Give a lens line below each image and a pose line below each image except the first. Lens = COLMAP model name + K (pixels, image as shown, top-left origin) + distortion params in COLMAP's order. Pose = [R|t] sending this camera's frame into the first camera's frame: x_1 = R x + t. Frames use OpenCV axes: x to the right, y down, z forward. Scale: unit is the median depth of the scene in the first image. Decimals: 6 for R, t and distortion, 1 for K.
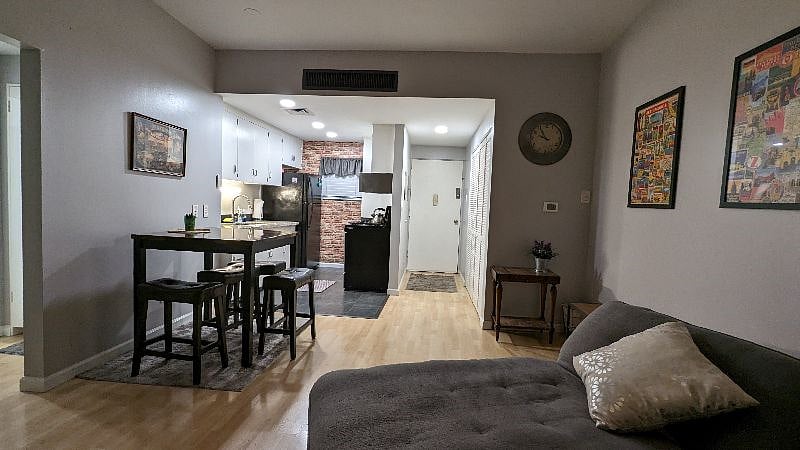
lens RADIAL K [[381.4, 0, 401.9], [0, 381.4, 227.2], [0, 0, 1]] dist [0.000462, -0.000092]
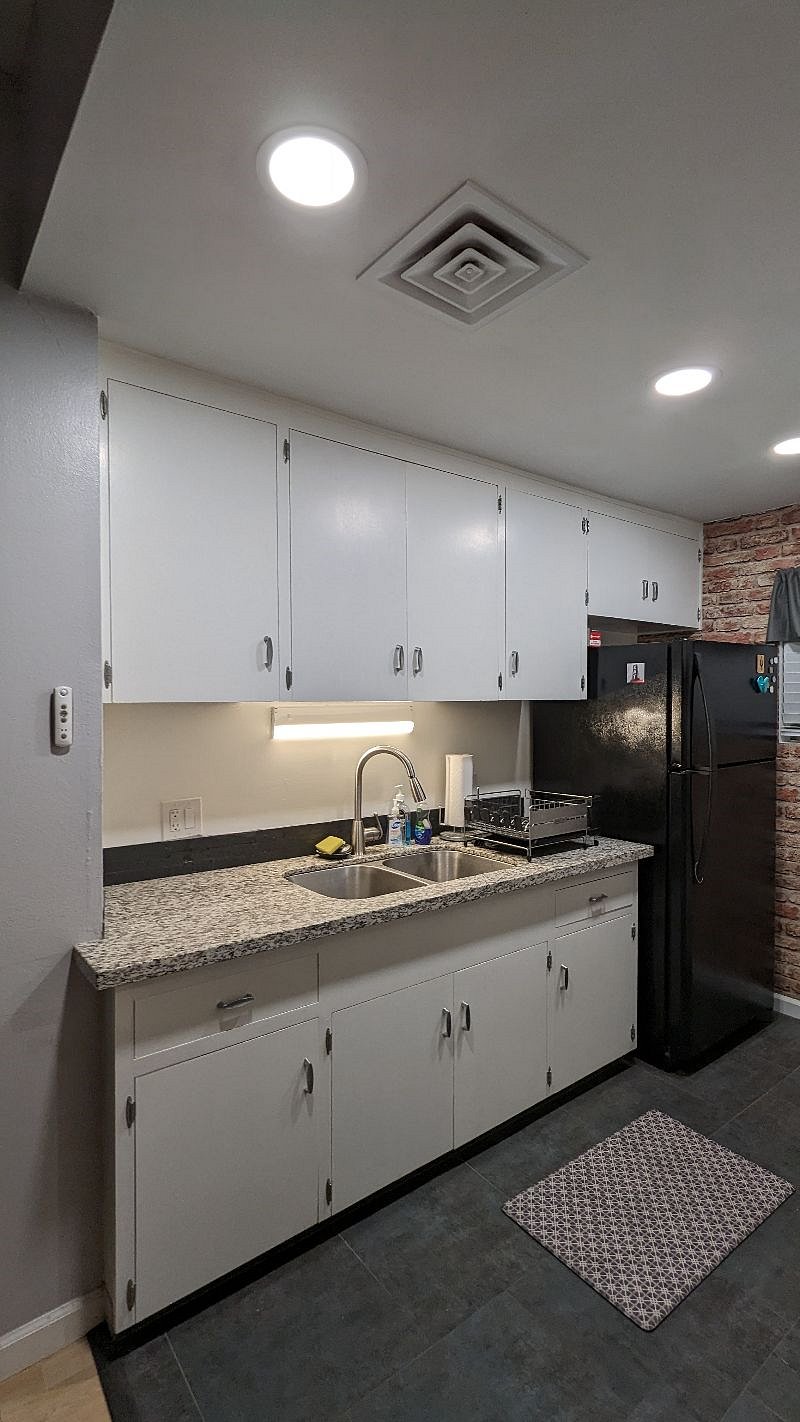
lens RADIAL K [[678.0, 0, 410.6], [0, 678.0, 714.5], [0, 0, 1]] dist [0.000462, -0.000092]
pose [[0.681929, -0.022706, -0.731066, -0.063520], [-0.016961, 0.998758, -0.046841, -0.079356], [0.731222, 0.044342, 0.680697, 0.646579]]
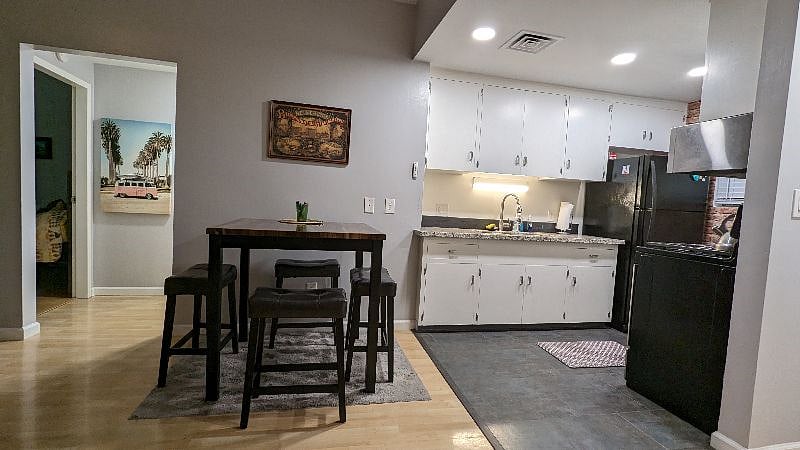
lens RADIAL K [[381.4, 0, 398.4], [0, 381.4, 223.6], [0, 0, 1]] dist [0.000462, -0.000092]
pose [[0.304703, 0.030901, -0.951946, 0.194334], [-0.100952, 0.994891, -0.000018, -0.004513], [0.947082, 0.096106, 0.306266, 0.533987]]
